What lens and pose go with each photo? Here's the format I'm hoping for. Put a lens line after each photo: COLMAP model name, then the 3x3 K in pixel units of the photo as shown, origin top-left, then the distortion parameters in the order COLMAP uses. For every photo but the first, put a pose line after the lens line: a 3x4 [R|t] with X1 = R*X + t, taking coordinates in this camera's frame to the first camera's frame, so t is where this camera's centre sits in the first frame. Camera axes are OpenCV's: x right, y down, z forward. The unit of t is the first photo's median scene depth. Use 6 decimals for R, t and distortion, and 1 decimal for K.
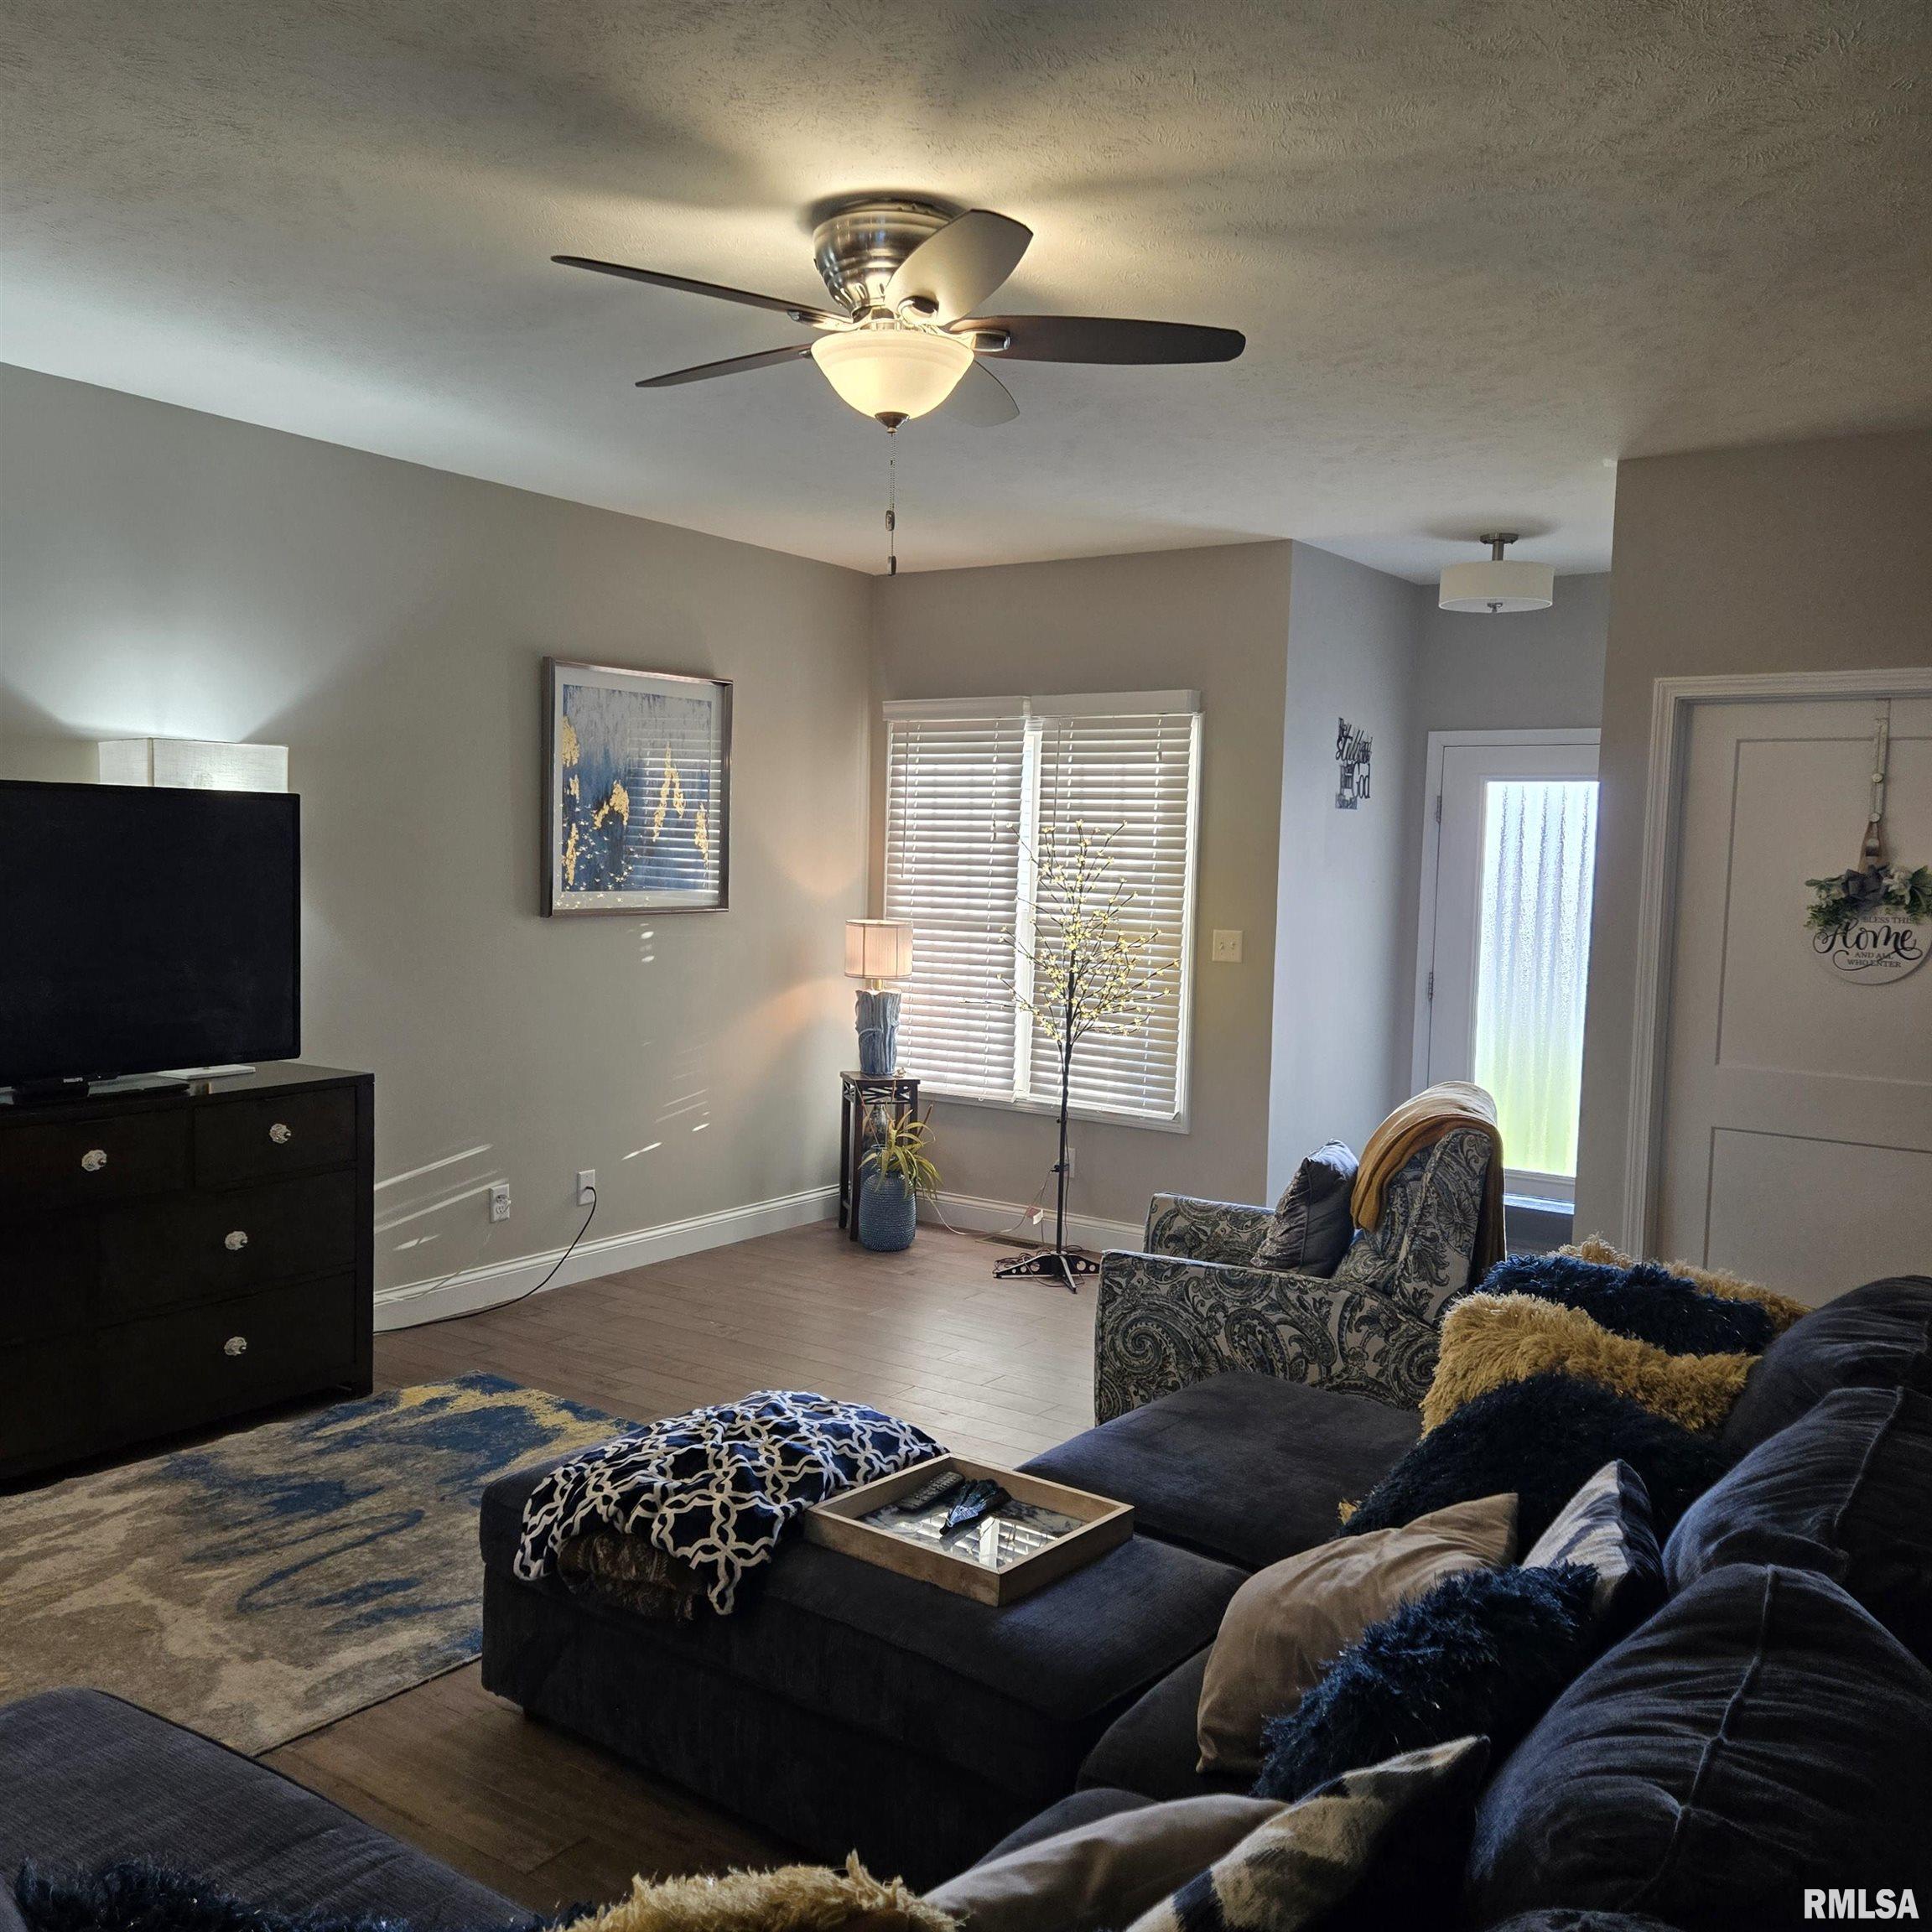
lens RADIAL K [[1737.0, 0, 1037.5], [0, 1737.0, 971.4], [0, 0, 1]] dist [0.088138, -0.071163]
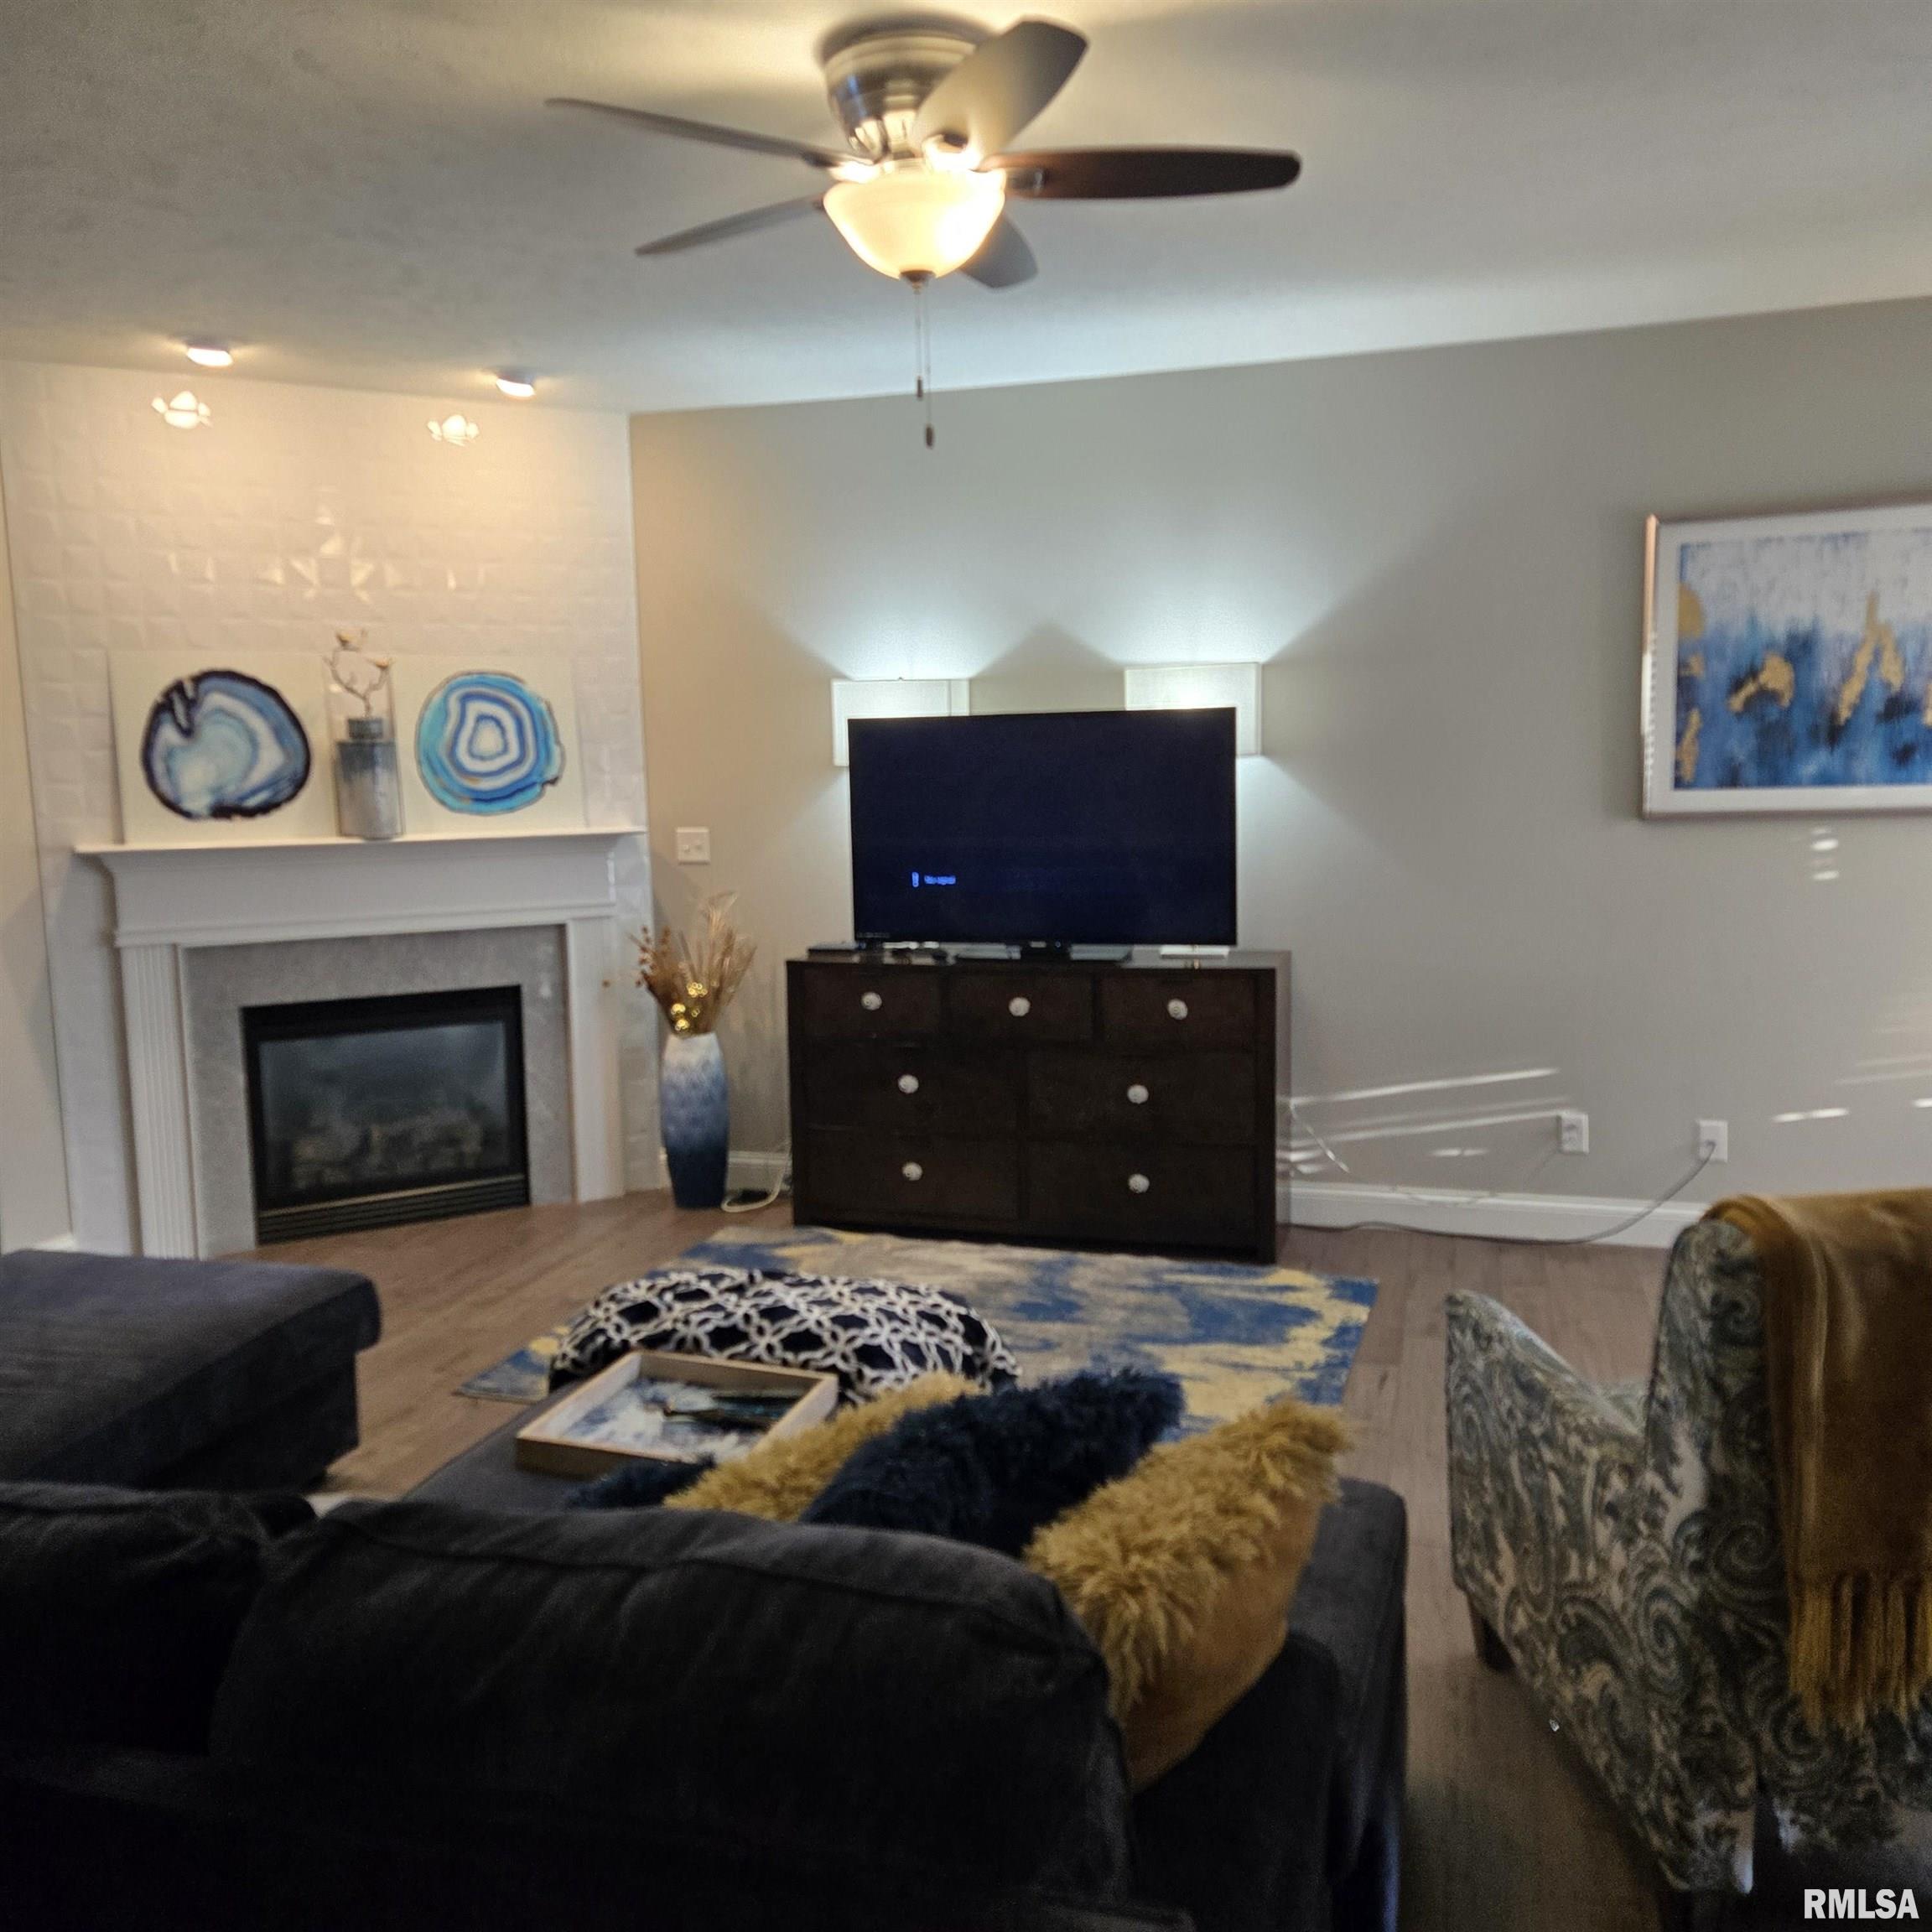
lens RADIAL K [[1737.0, 0, 903.2], [0, 1737.0, 955.3], [0, 0, 1]] dist [0.088138, -0.071163]
pose [[0.285072, 0.086778, -0.954570, 0.580647], [-0.041278, 0.996081, 0.078224, -0.022183], [0.957617, 0.017104, 0.287537, 0.506261]]
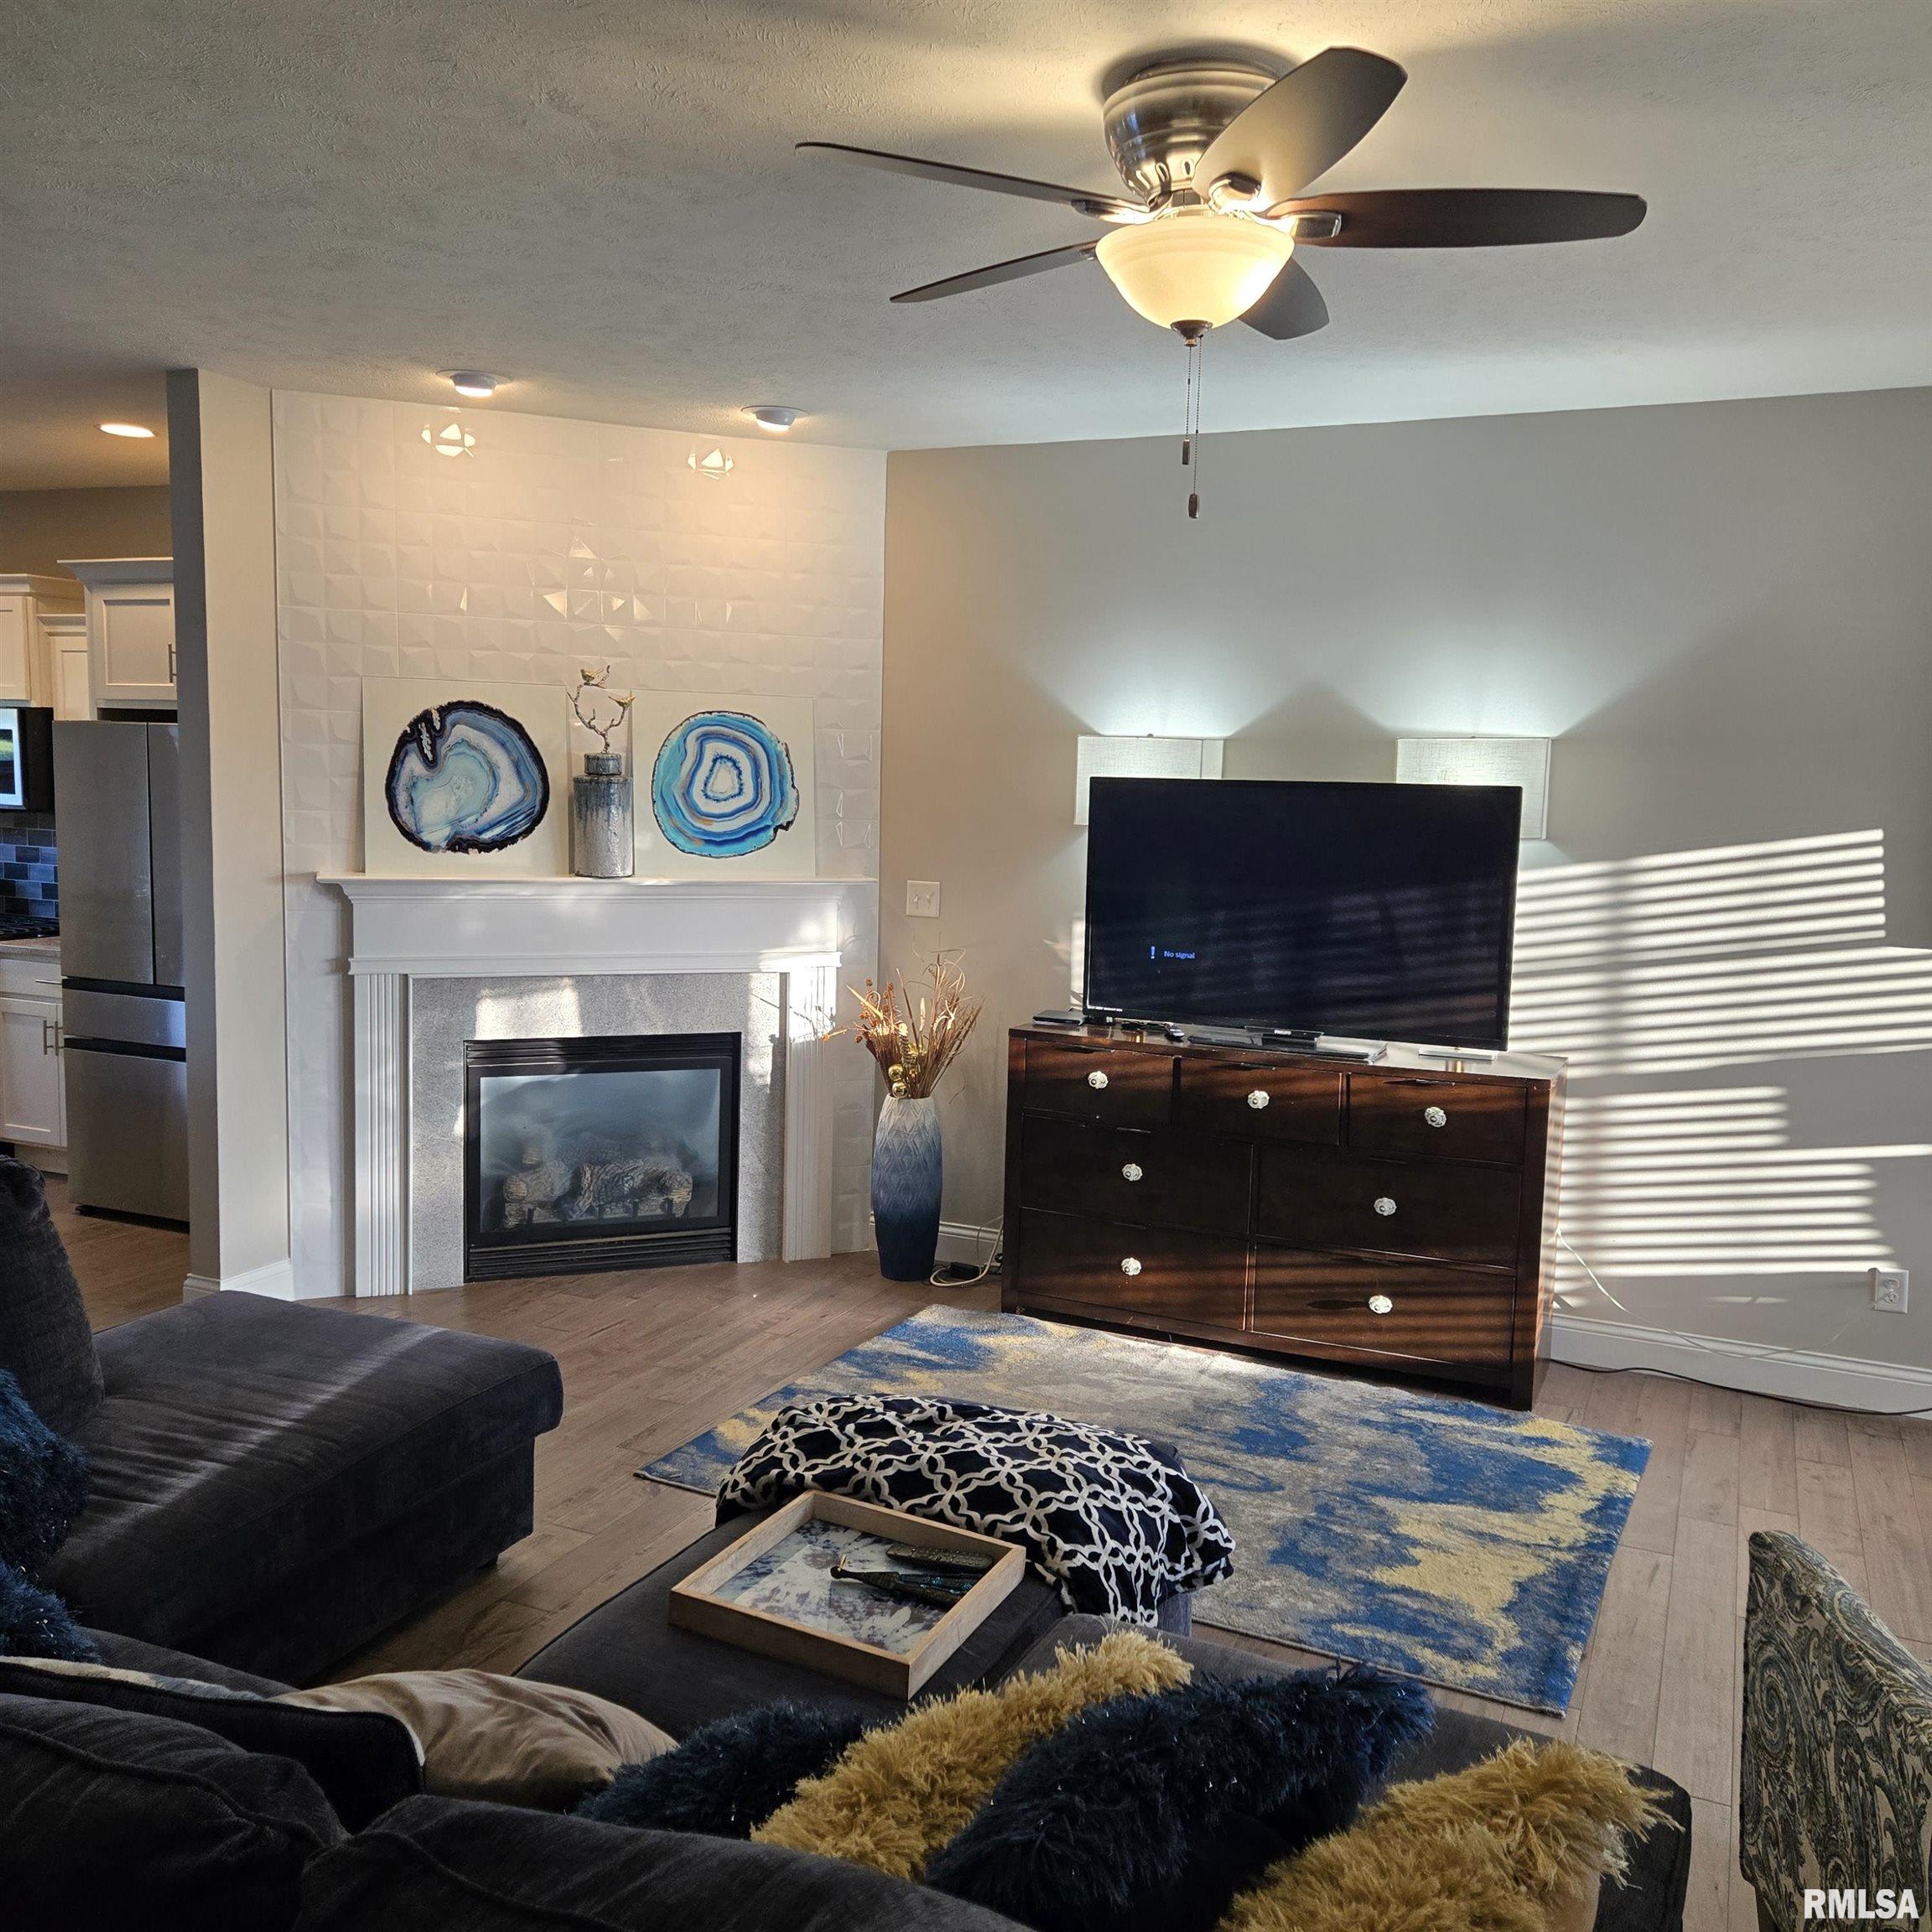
lens RADIAL K [[1737.0, 0, 913.8], [0, 1737.0, 955.3], [0, 0, 1]] dist [0.088138, -0.071163]
pose [[0.151806, 0.091673, -0.984150, 0.519831], [-0.091997, 0.992678, 0.078276, -0.054044], [0.984120, 0.078656, 0.159128, 0.526669]]
